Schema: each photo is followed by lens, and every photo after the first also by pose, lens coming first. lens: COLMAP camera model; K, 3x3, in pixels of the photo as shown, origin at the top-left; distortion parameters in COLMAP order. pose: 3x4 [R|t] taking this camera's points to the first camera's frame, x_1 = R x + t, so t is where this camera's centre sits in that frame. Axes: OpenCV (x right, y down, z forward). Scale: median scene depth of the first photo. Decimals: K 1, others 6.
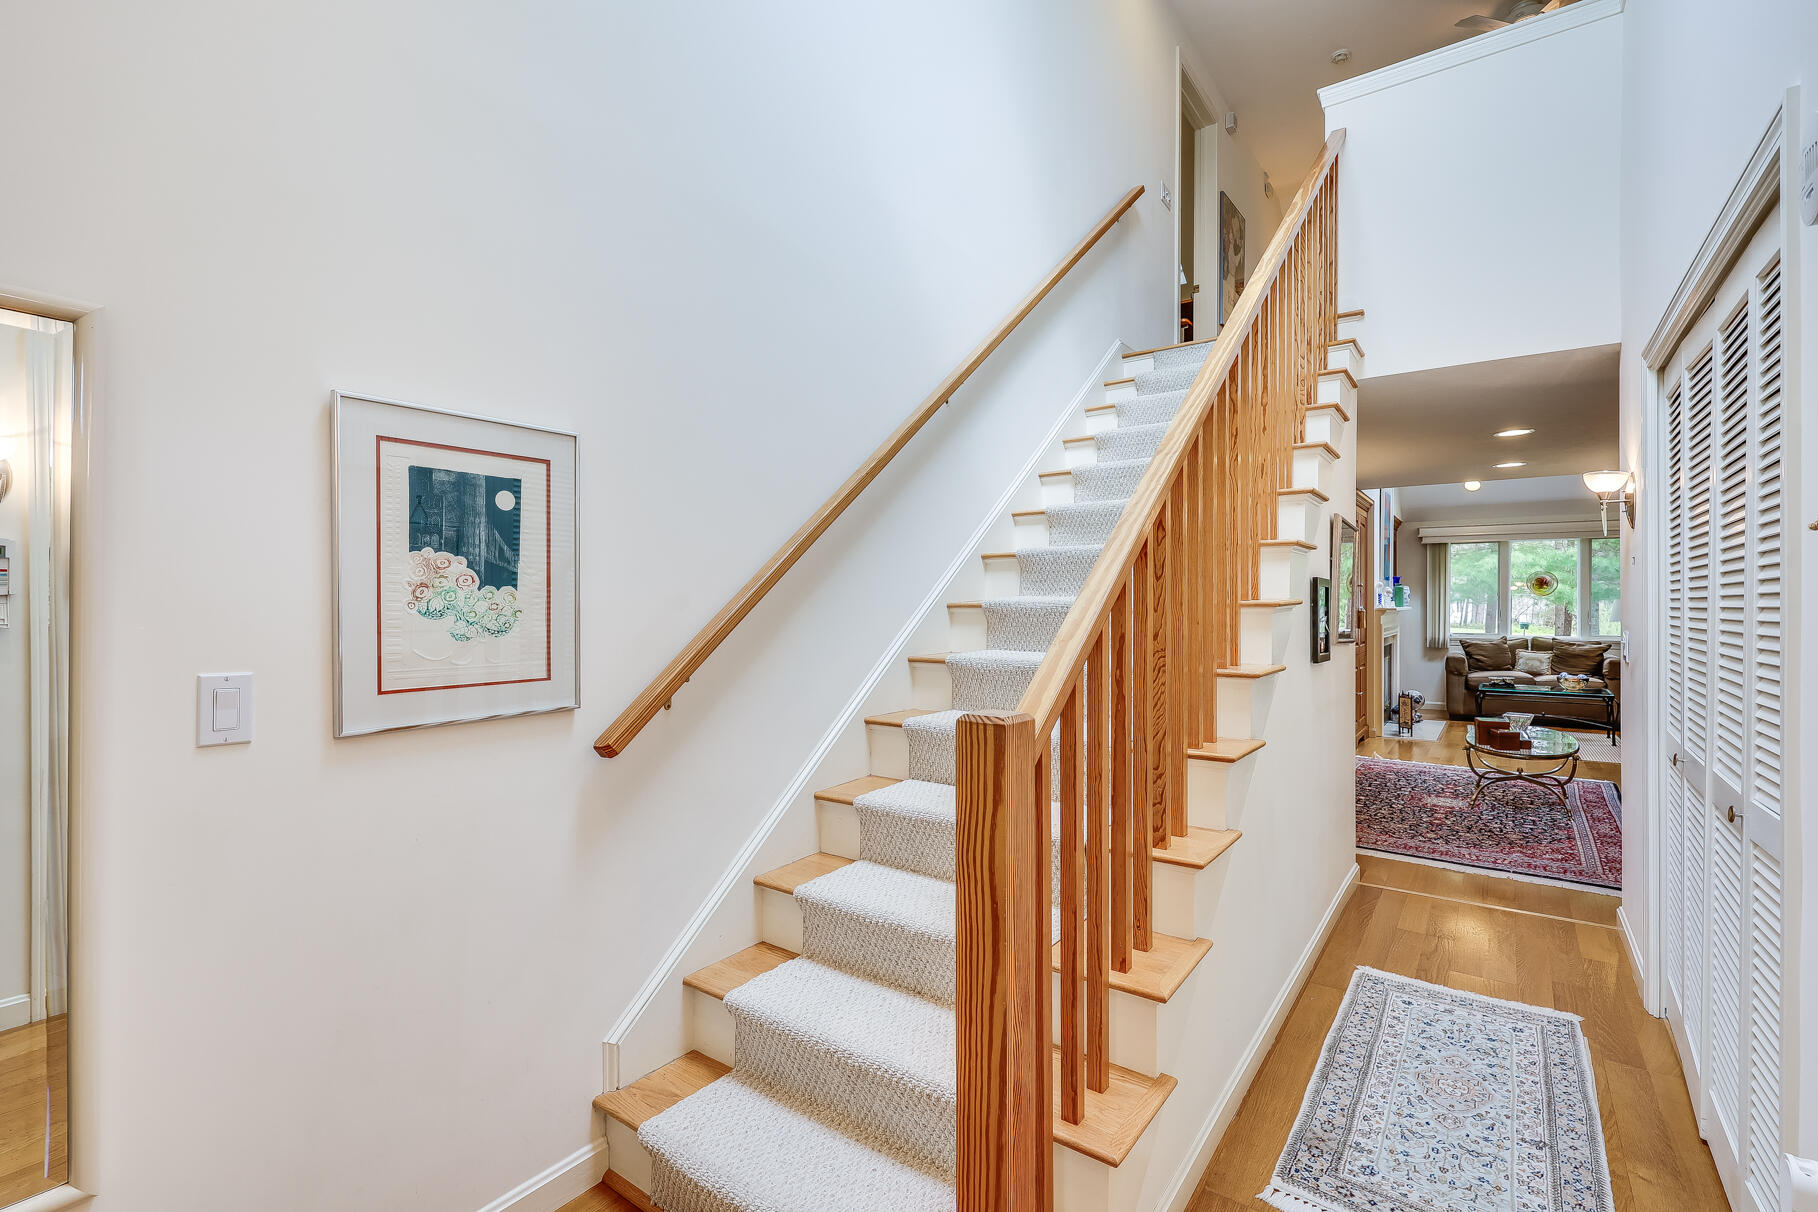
lens RADIAL K [[822.3, 0, 907.8], [0, 822.3, 610.5], [0, 0, 1]] dist [-0.001048, -0.000032]
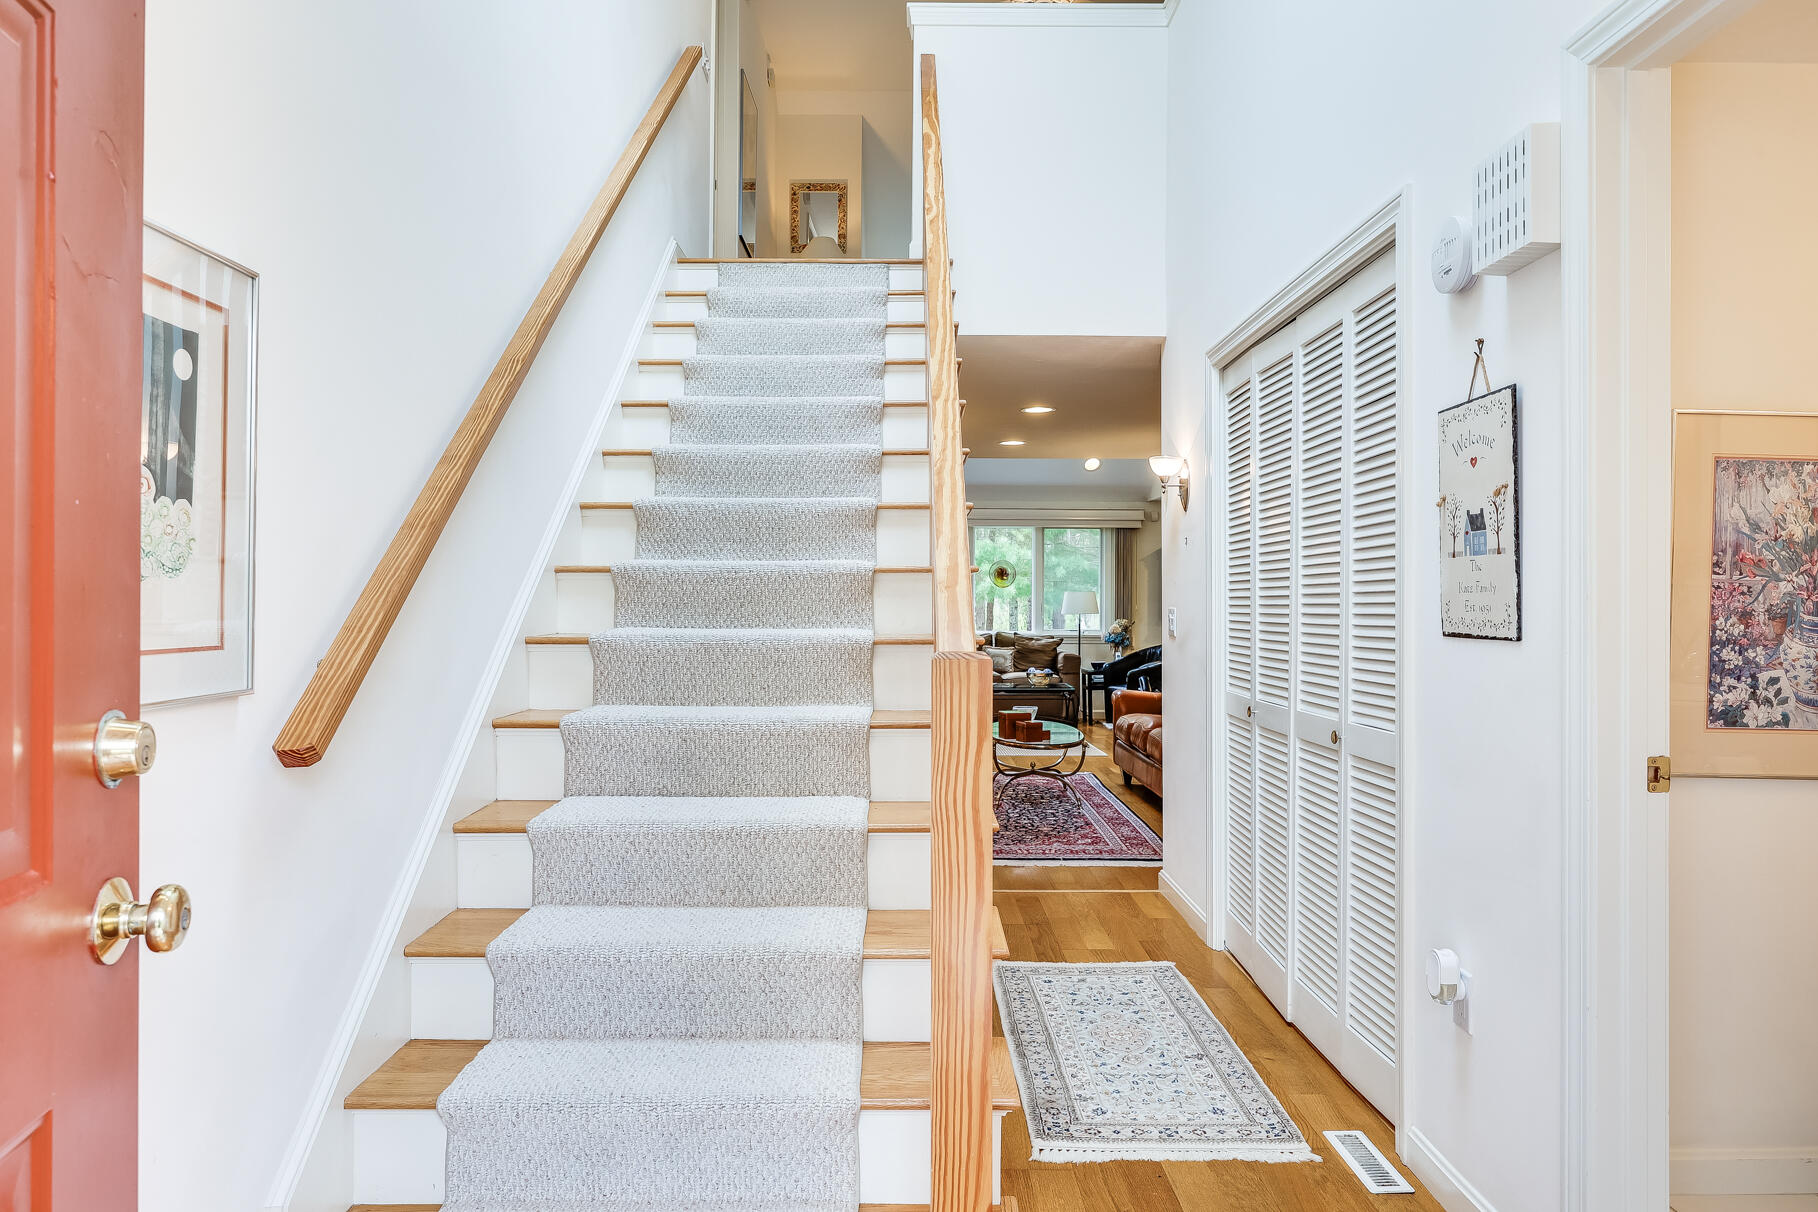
lens RADIAL K [[1189.2, 0, 901.0], [0, 1189.2, 613.9], [0, 0, 1]] dist [-0.015859, -0.001421]
pose [[0.808107, -0.000600, 0.589036, -0.226237], [0.000488, 1.000000, 0.000349, 0.023173], [-0.589036, 0.000005, 0.808107, -0.026054]]
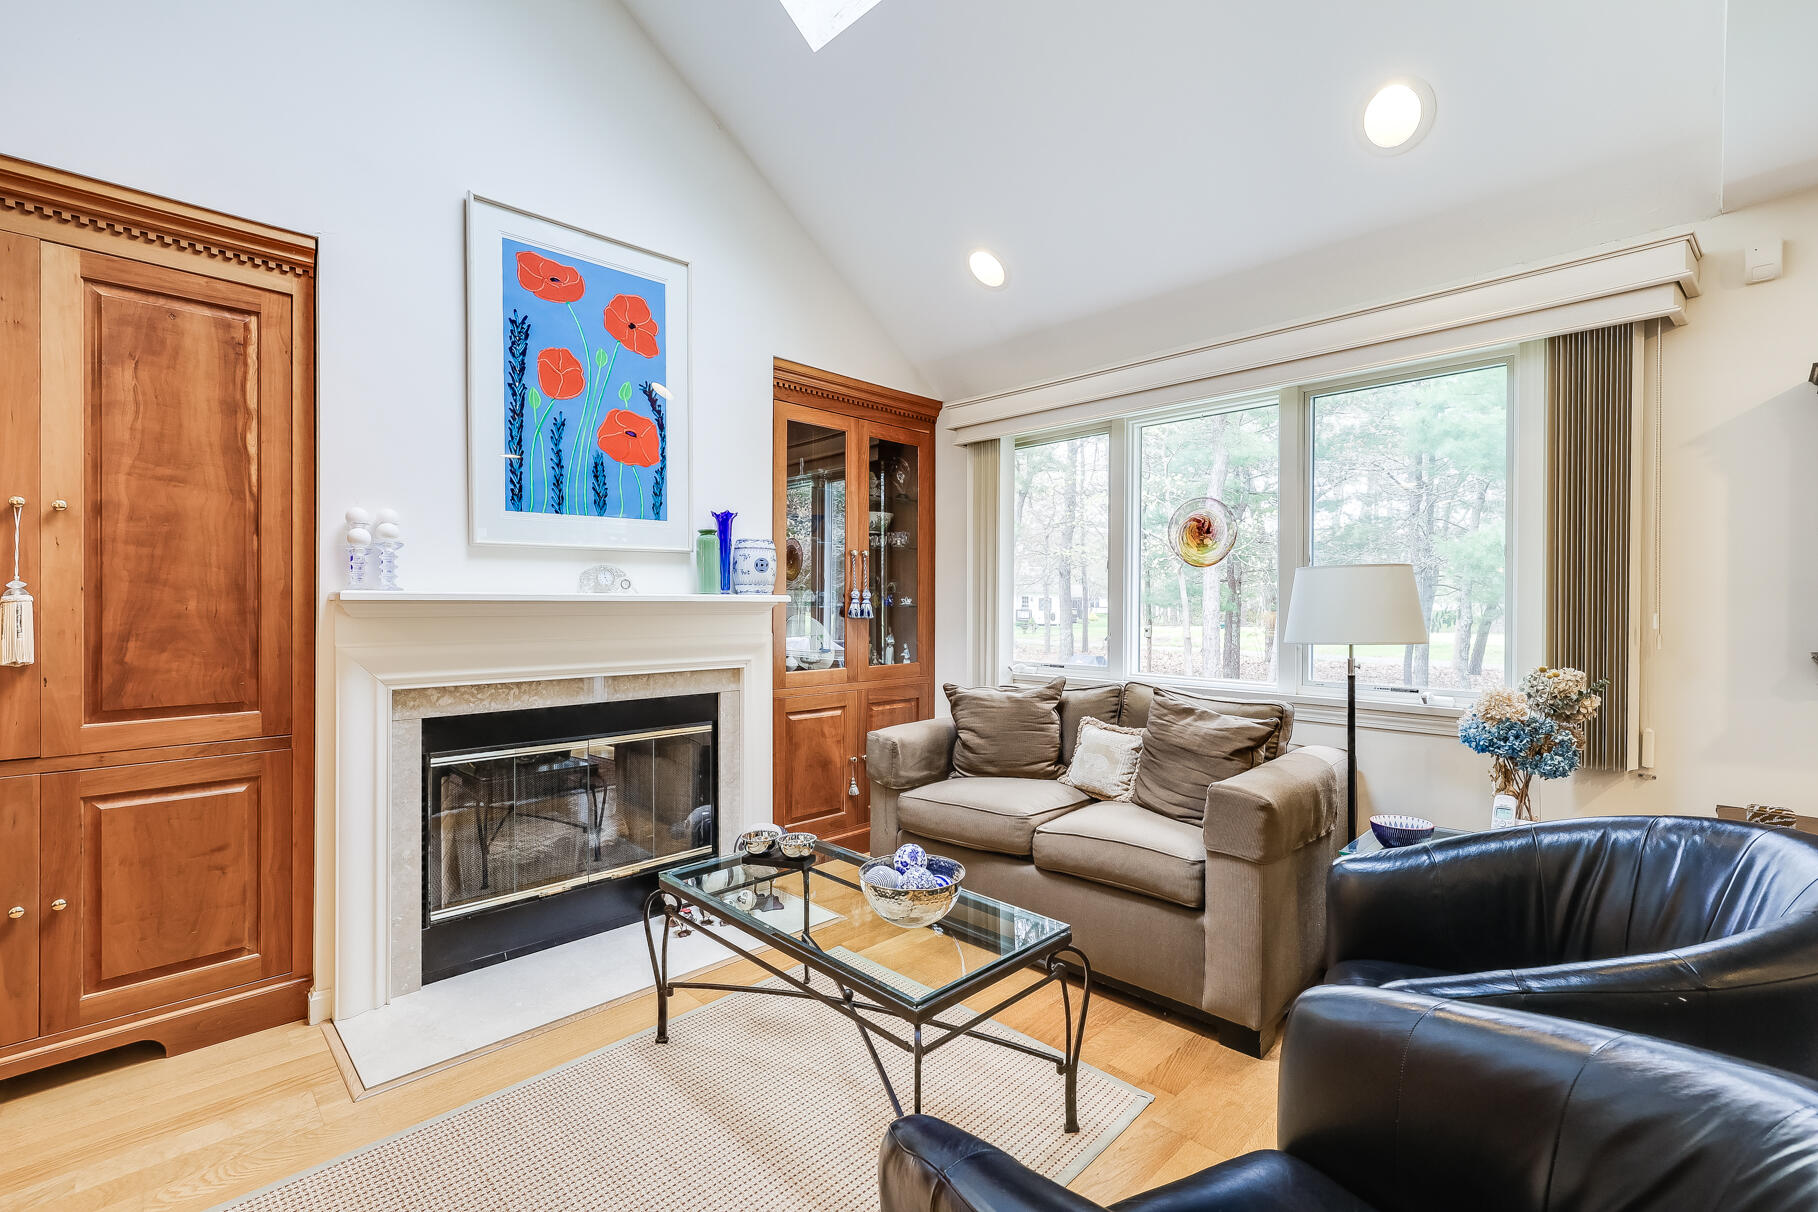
lens RADIAL K [[783.8, 0, 911.2], [0, 783.8, 606.4], [0, 0, 1]] dist [-0.003451, 0.000778]
pose [[0.987215, 0.007065, -0.159236, 1.483064], [-0.007692, 0.999965, -0.003322, 0.003437], [0.159207, 0.004504, 0.987235, 1.352123]]
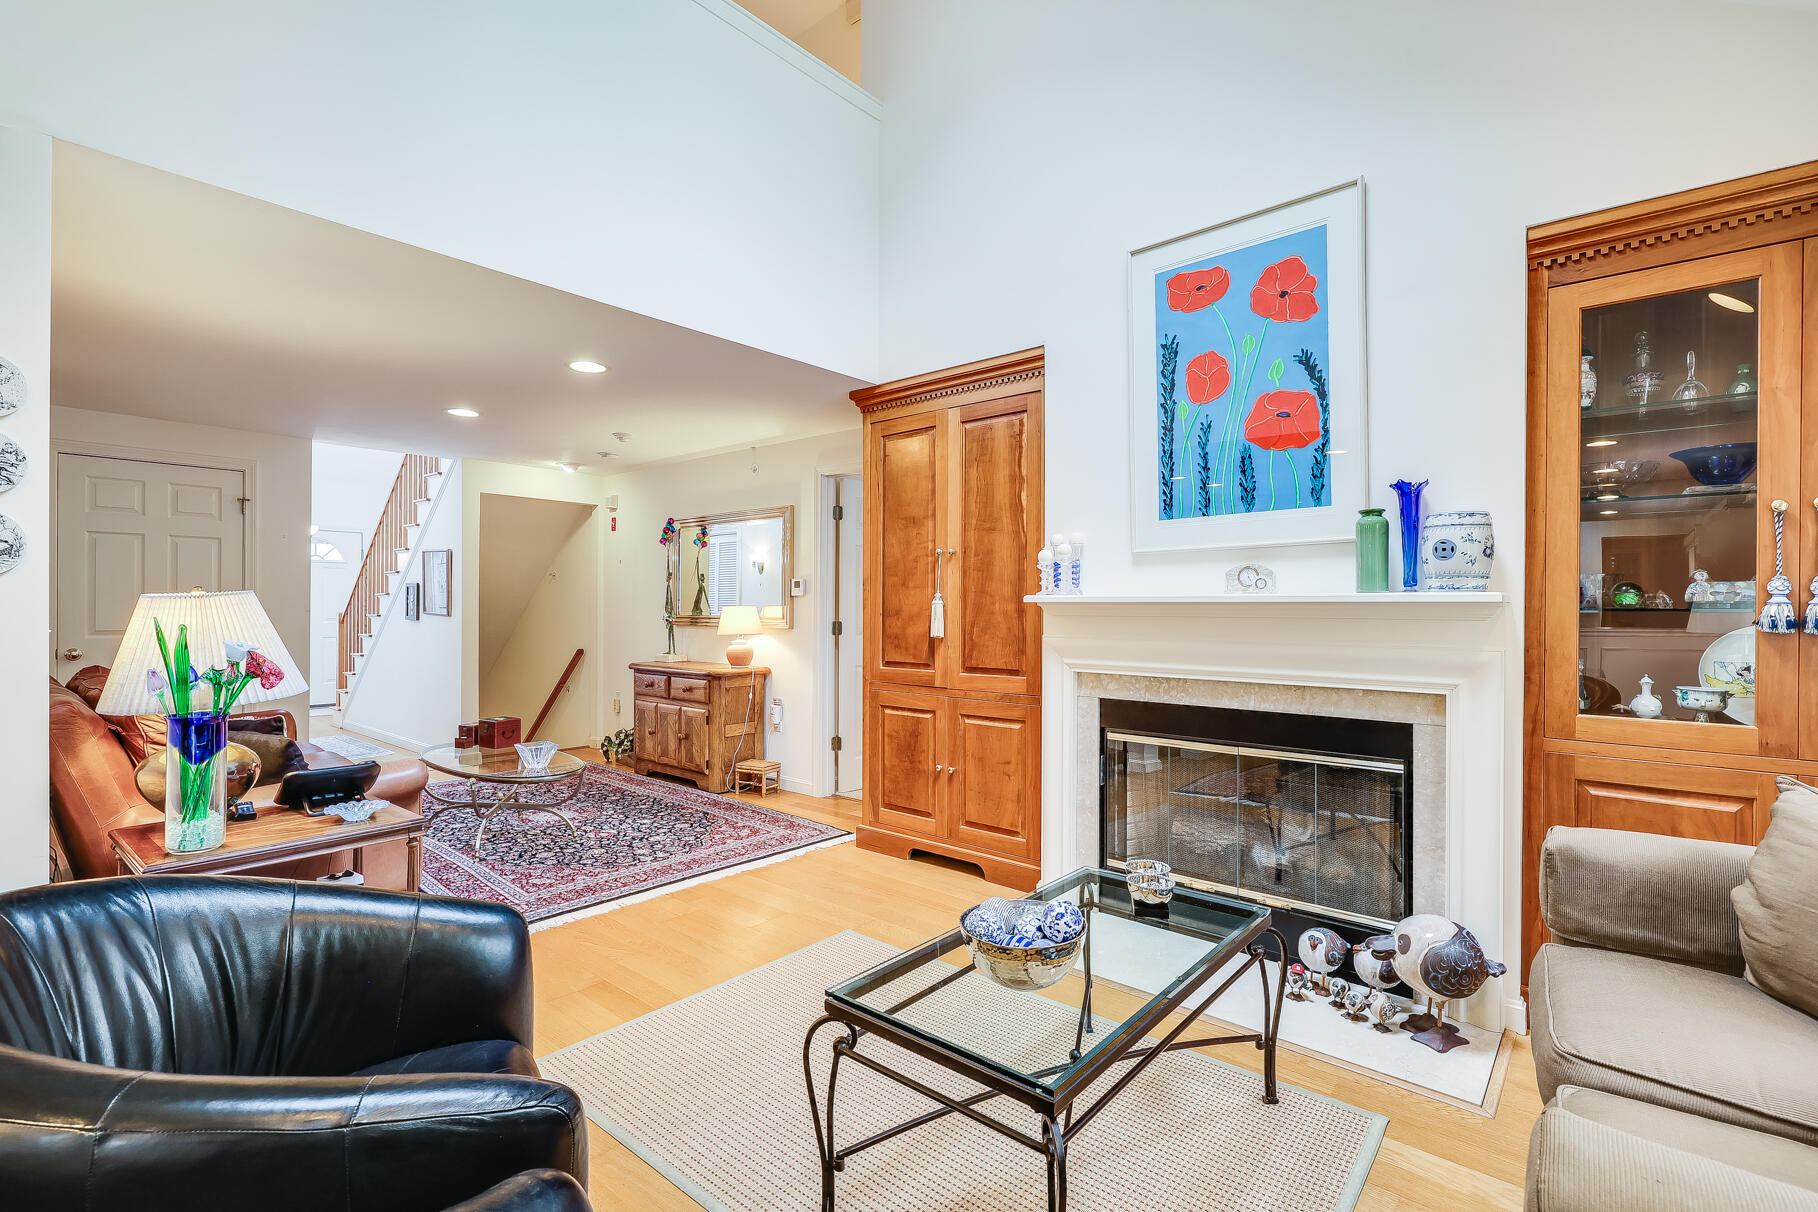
lens RADIAL K [[822.3, 0, 910.4], [0, 822.3, 602.7], [0, 0, 1]] dist [-0.001048, -0.000032]
pose [[-0.077865, 0.003979, -0.996956, 1.782802], [-0.005772, 0.999973, 0.004442, -0.001976], [0.996947, 0.006100, -0.077840, 1.733106]]
